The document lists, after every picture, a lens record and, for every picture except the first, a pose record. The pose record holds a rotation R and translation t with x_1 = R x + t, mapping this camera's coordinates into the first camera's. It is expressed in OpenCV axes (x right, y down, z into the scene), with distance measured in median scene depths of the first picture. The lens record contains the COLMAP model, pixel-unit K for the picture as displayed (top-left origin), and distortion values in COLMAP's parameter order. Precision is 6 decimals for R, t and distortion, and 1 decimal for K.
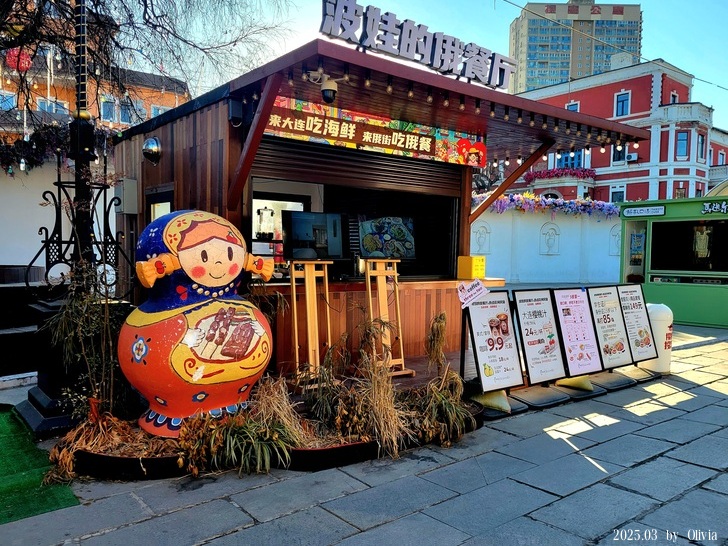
lens RADIAL K [[583.7, 0, 364.0], [0, 583.7, 273.0], [0, 0, 1]] dist [0.003037, 0.002330]
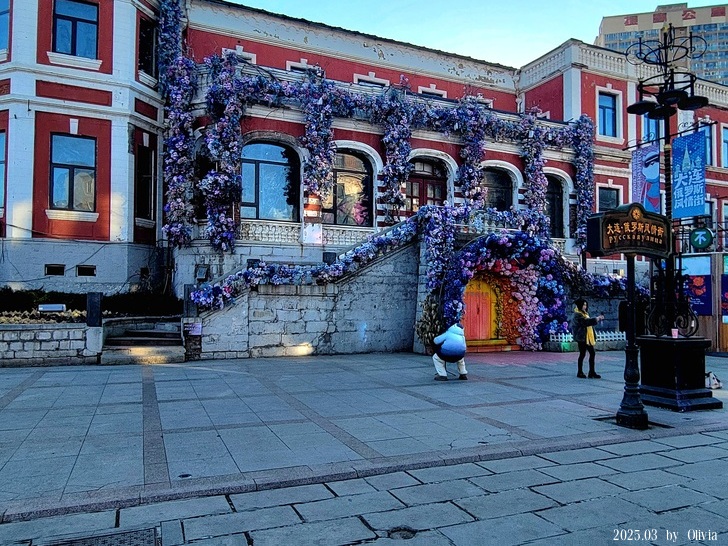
lens RADIAL K [[545.4, 0, 364.0], [0, 545.4, 273.0], [0, 0, 1]] dist [0.003690, -0.000429]
pose [[0.963687, -0.014217, -0.266657, 0.142997], [-0.005533, 0.997304, -0.073167, -0.003745], [0.266979, 0.071986, 0.961010, 0.116988]]
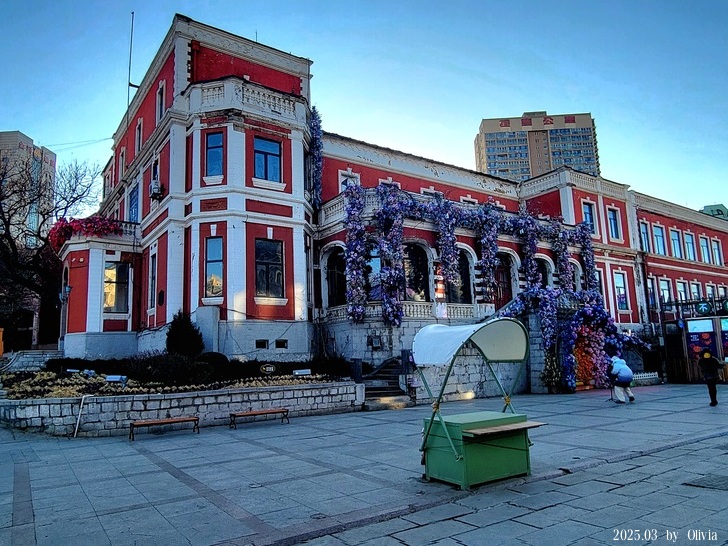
lens RADIAL K [[518.1, 0, 364.0], [0, 518.1, 273.0], [0, 0, 1]] dist [0.010216, 0.002885]
pose [[0.995940, -0.058788, -0.068168, 0.107449], [0.044579, 0.980015, -0.193863, -0.003260], [0.078203, 0.190037, 0.978657, 0.088384]]
